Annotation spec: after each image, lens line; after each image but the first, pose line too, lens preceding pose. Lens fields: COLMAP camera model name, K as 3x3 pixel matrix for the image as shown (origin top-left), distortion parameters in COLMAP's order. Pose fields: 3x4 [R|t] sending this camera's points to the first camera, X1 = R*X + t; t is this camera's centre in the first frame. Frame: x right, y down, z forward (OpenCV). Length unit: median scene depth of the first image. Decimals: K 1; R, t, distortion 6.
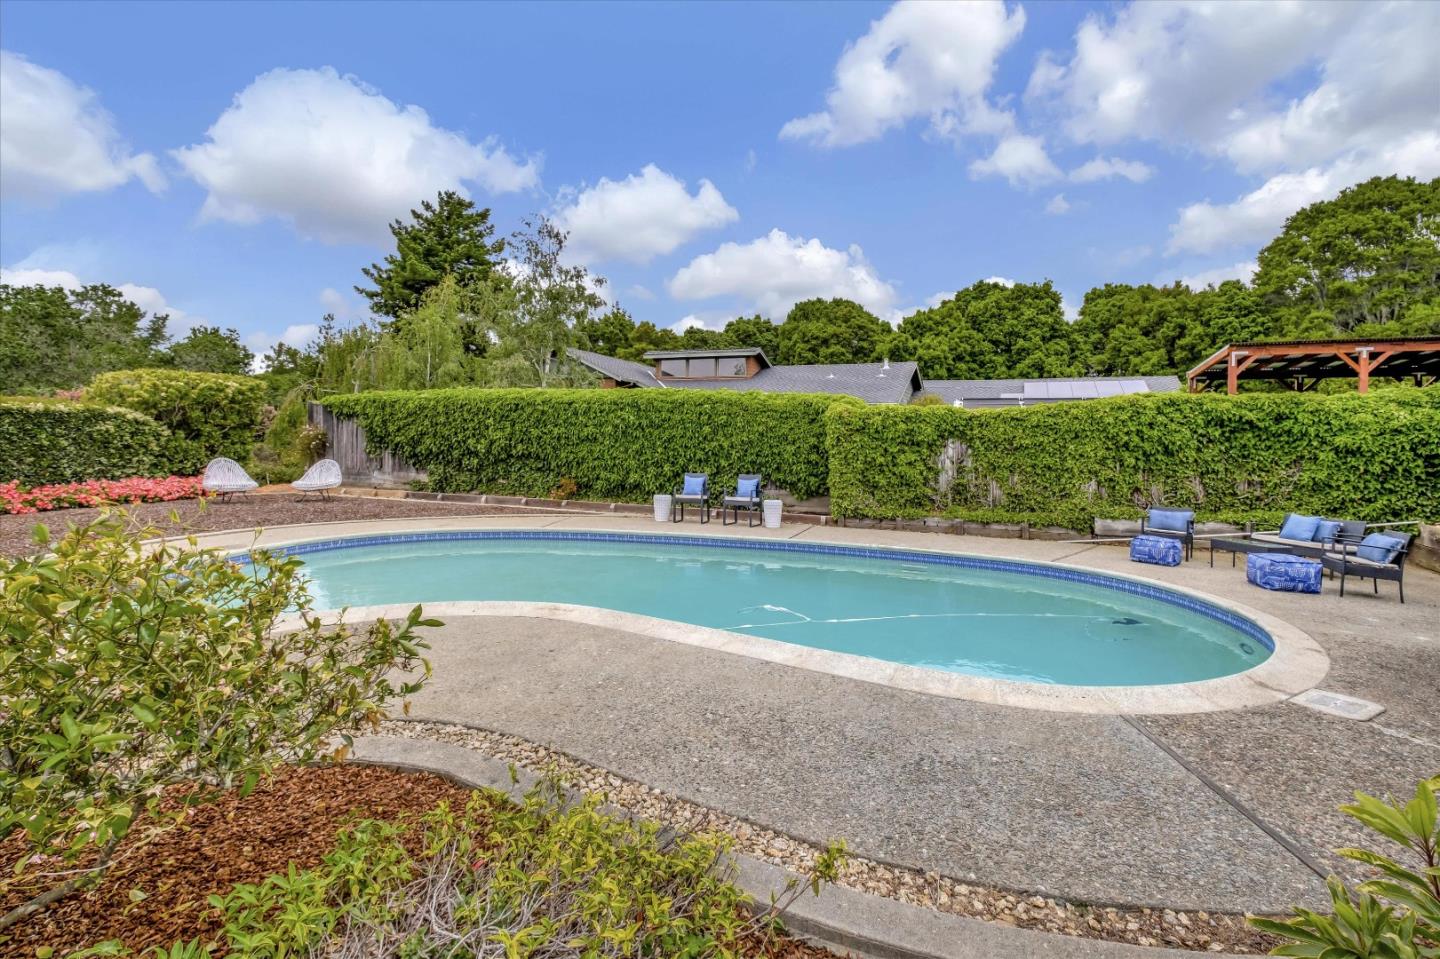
lens RADIAL K [[657.7, 0, 743.1], [0, 657.7, 438.7], [0, 0, 1]] dist [0.003103, 0.000095]
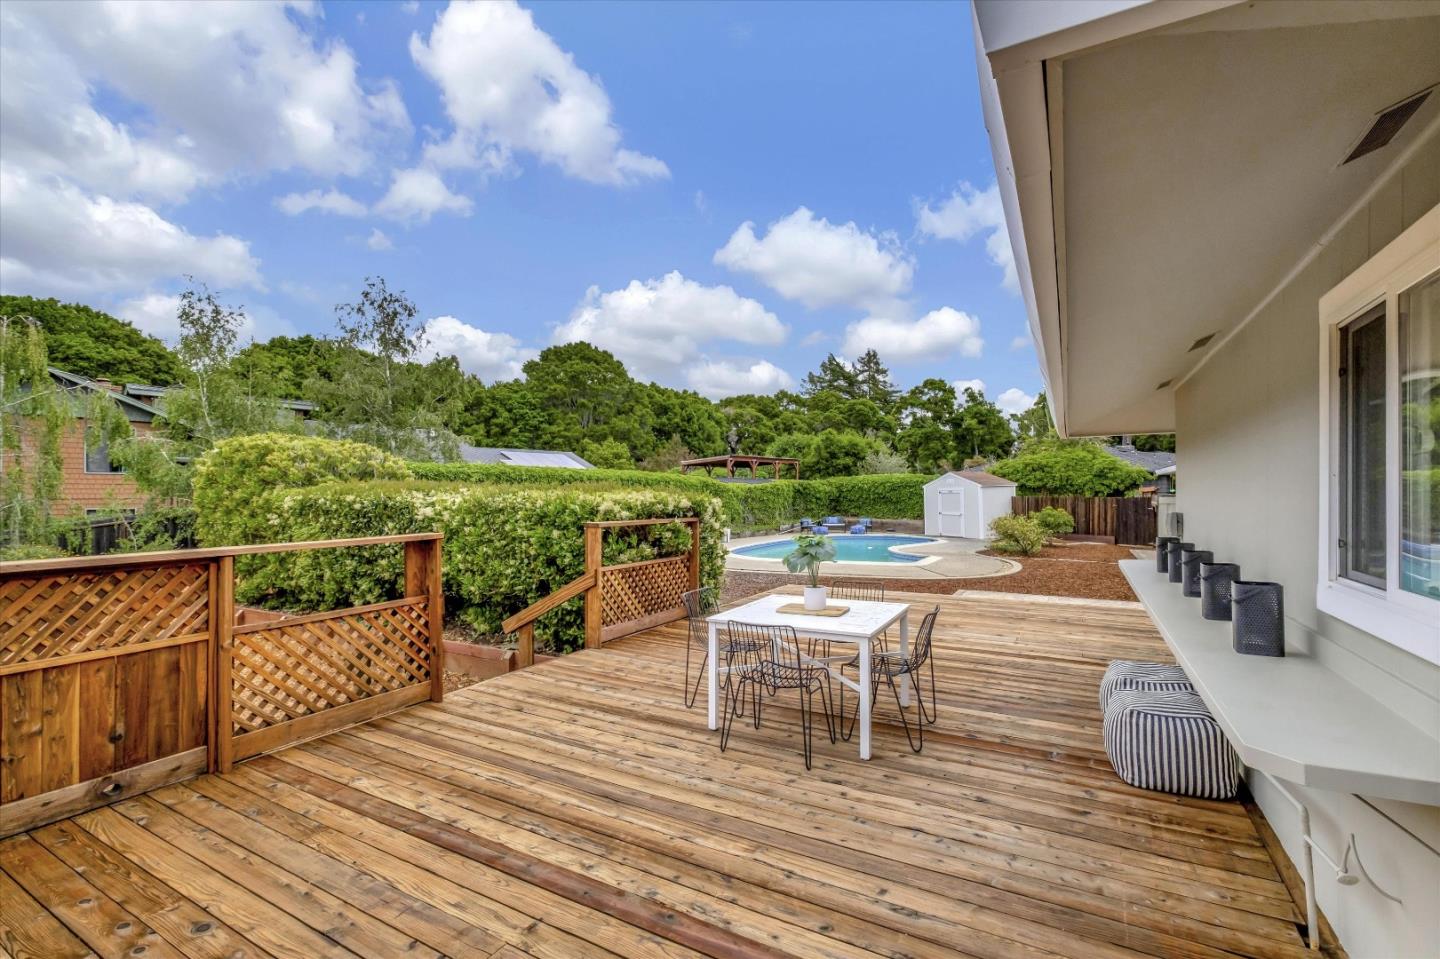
lens RADIAL K [[647.5, 0, 710.6], [0, 647.5, 497.1], [0, 0, 1]] dist [0.002517, 0.000632]
pose [[0.295881, -0.027097, 0.954840, -0.740737], [0.001317, 0.999608, 0.027959, -0.025097], [-0.955224, -0.007015, 0.295801, 0.167141]]
